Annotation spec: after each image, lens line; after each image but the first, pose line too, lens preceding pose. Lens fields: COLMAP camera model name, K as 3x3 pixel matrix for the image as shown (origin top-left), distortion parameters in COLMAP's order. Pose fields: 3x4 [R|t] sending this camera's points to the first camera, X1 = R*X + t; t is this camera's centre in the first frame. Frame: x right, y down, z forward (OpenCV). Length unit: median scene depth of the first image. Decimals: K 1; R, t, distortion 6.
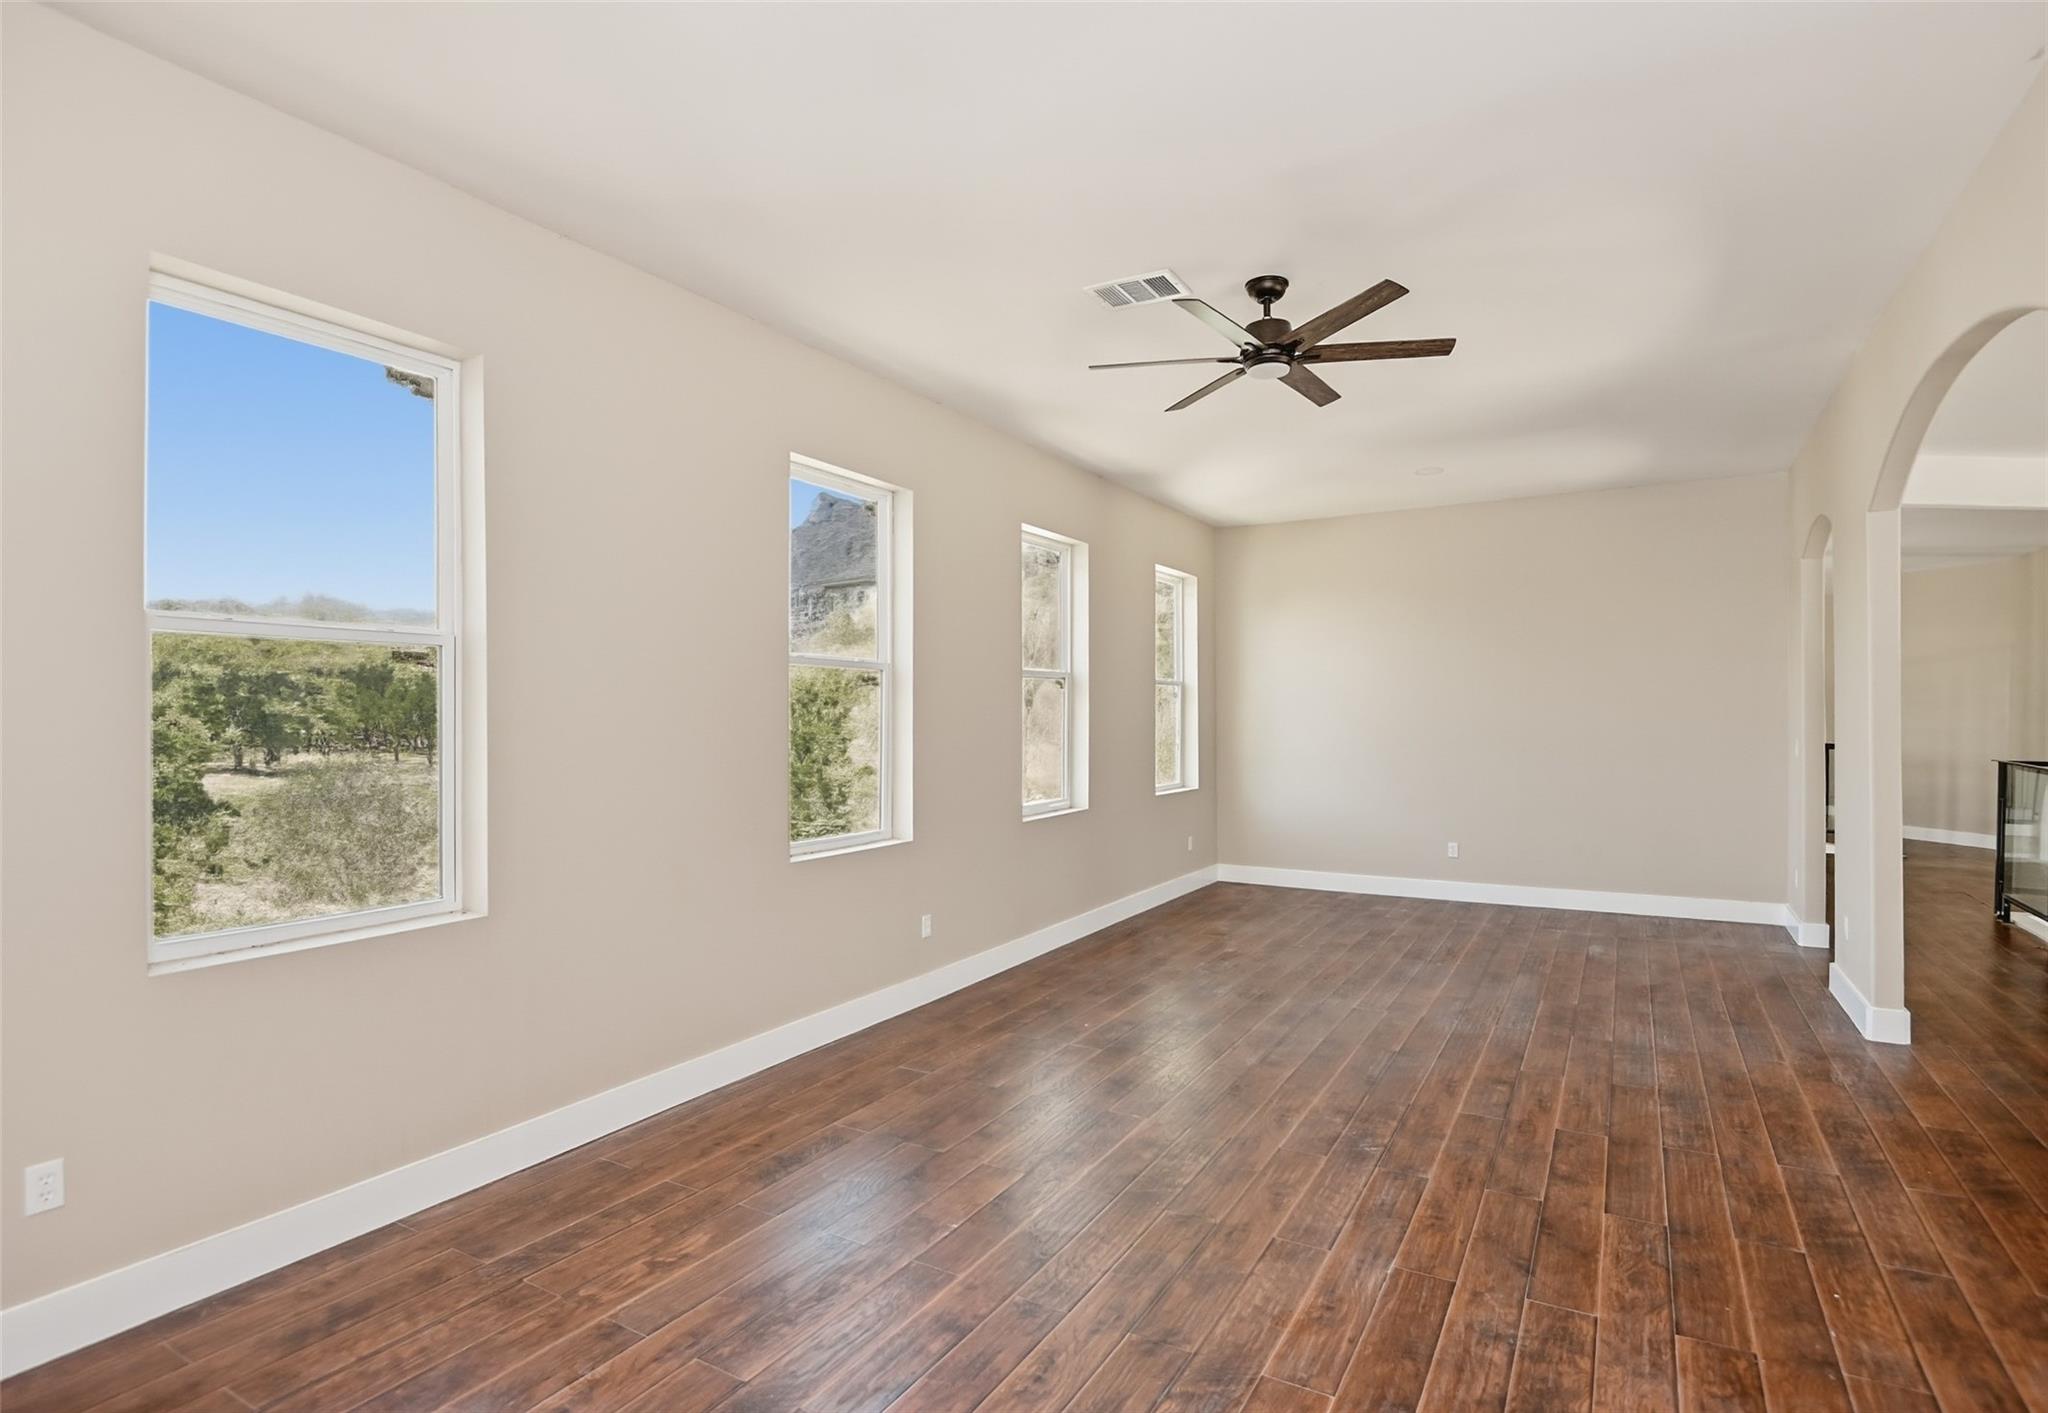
lens RADIAL K [[990.1, 0, 1023.6], [0, 990.1, 709.7], [0, 0, 1]] dist [-0.004550, -0.000386]
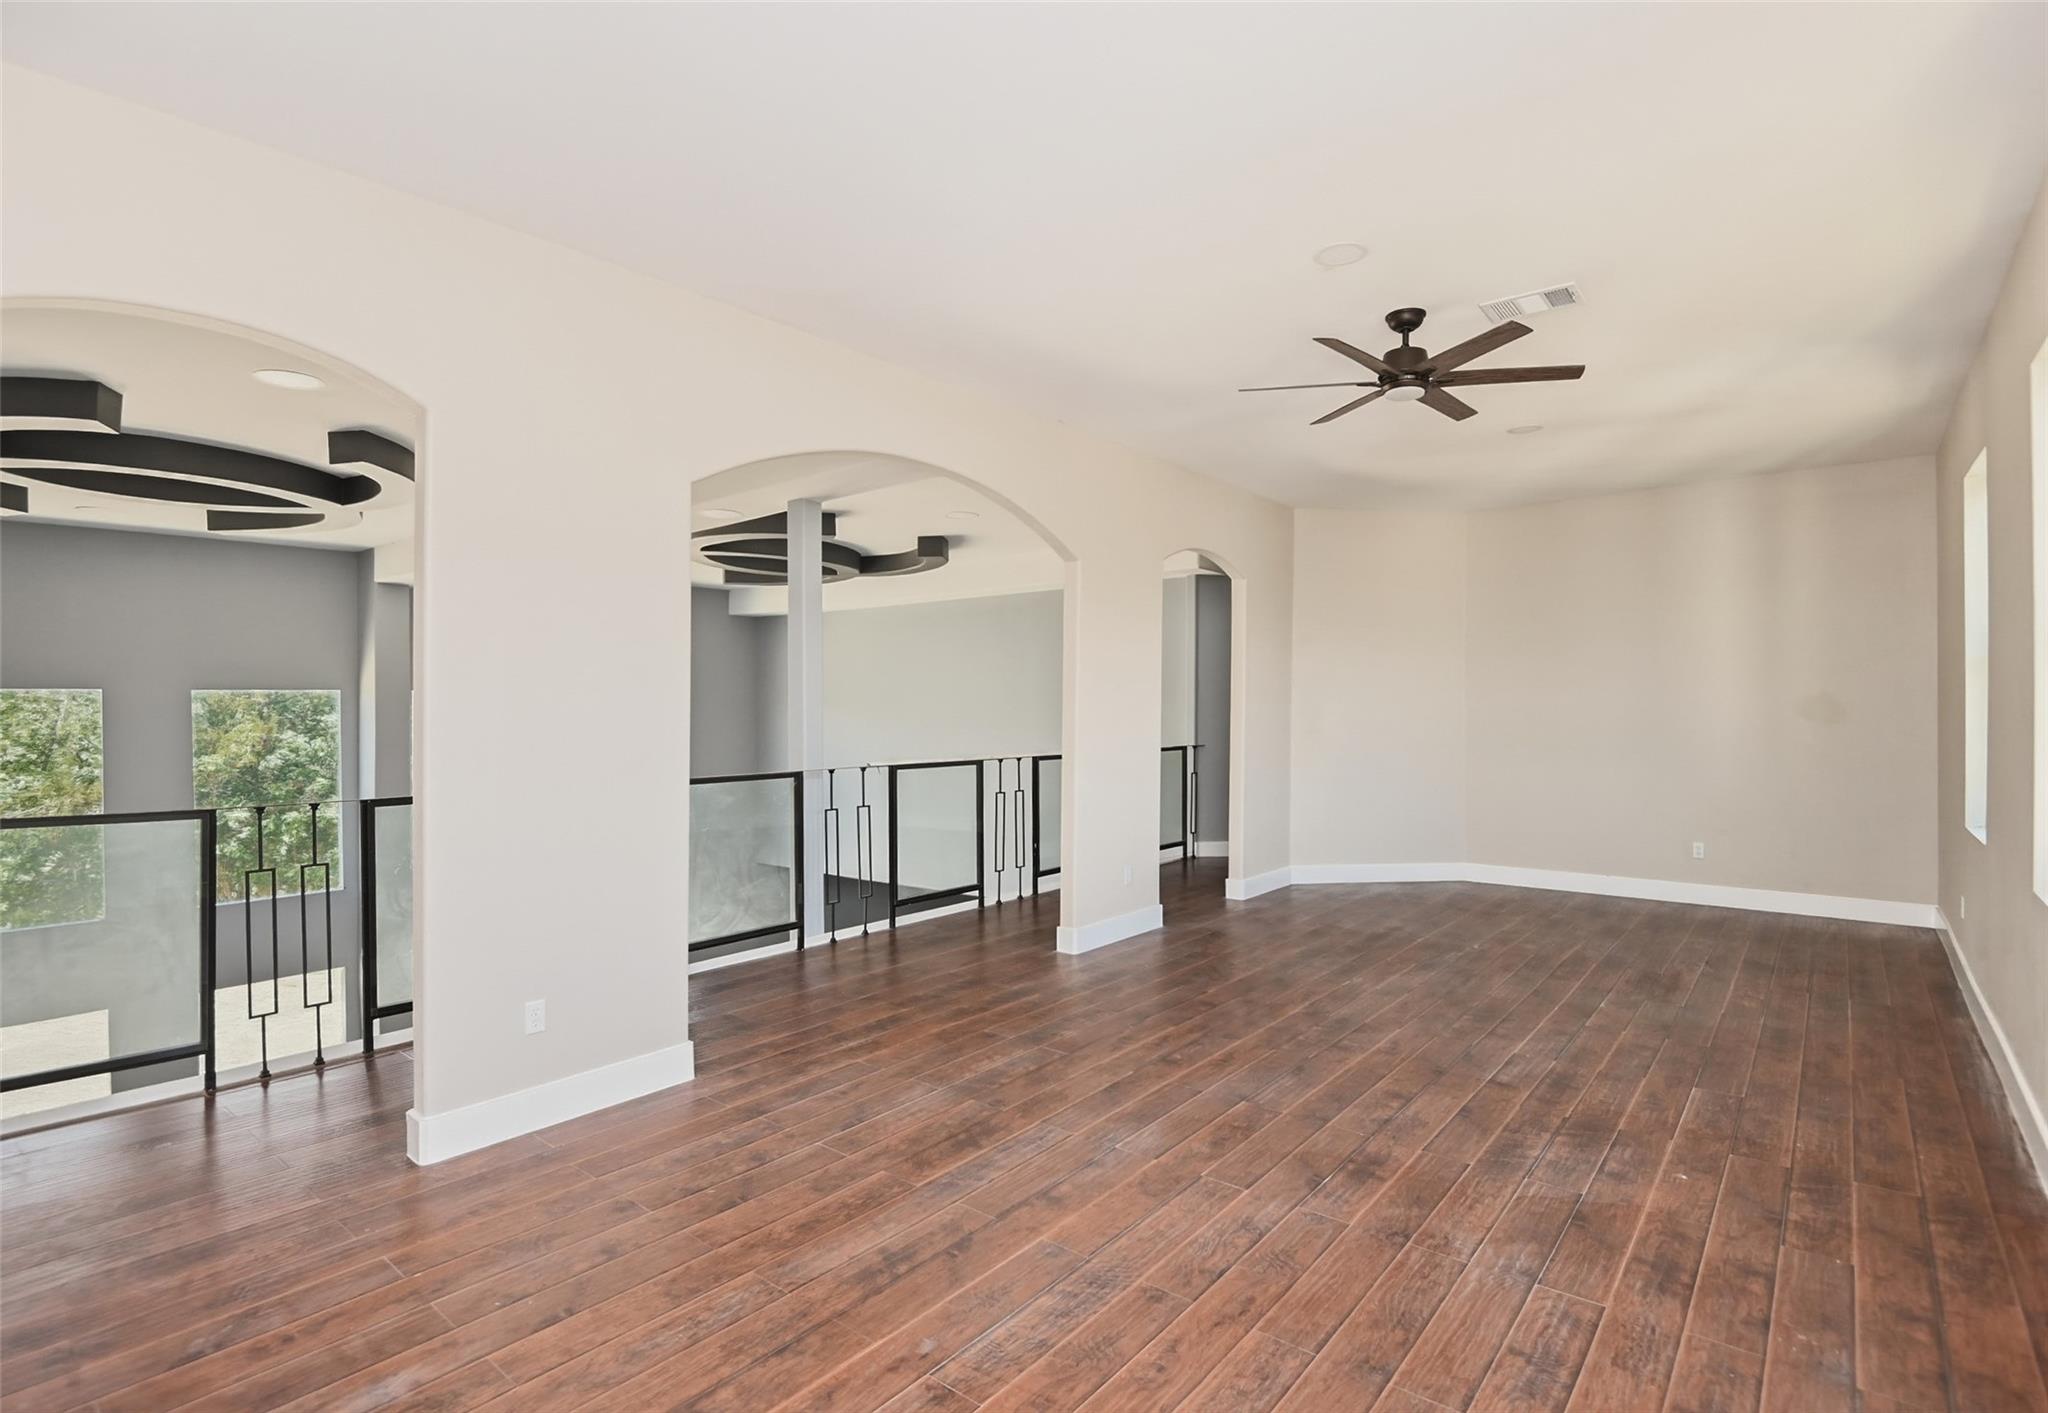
lens RADIAL K [[990.1, 0, 1024.1], [0, 990.1, 711.0], [0, 0, 1]] dist [-0.004550, -0.000386]
pose [[-0.988698, 0.003314, 0.149882, 0.477314], [0.003722, 0.999990, 0.002439, 0.003795], [-0.149872, 0.002970, -0.988701, 2.050798]]
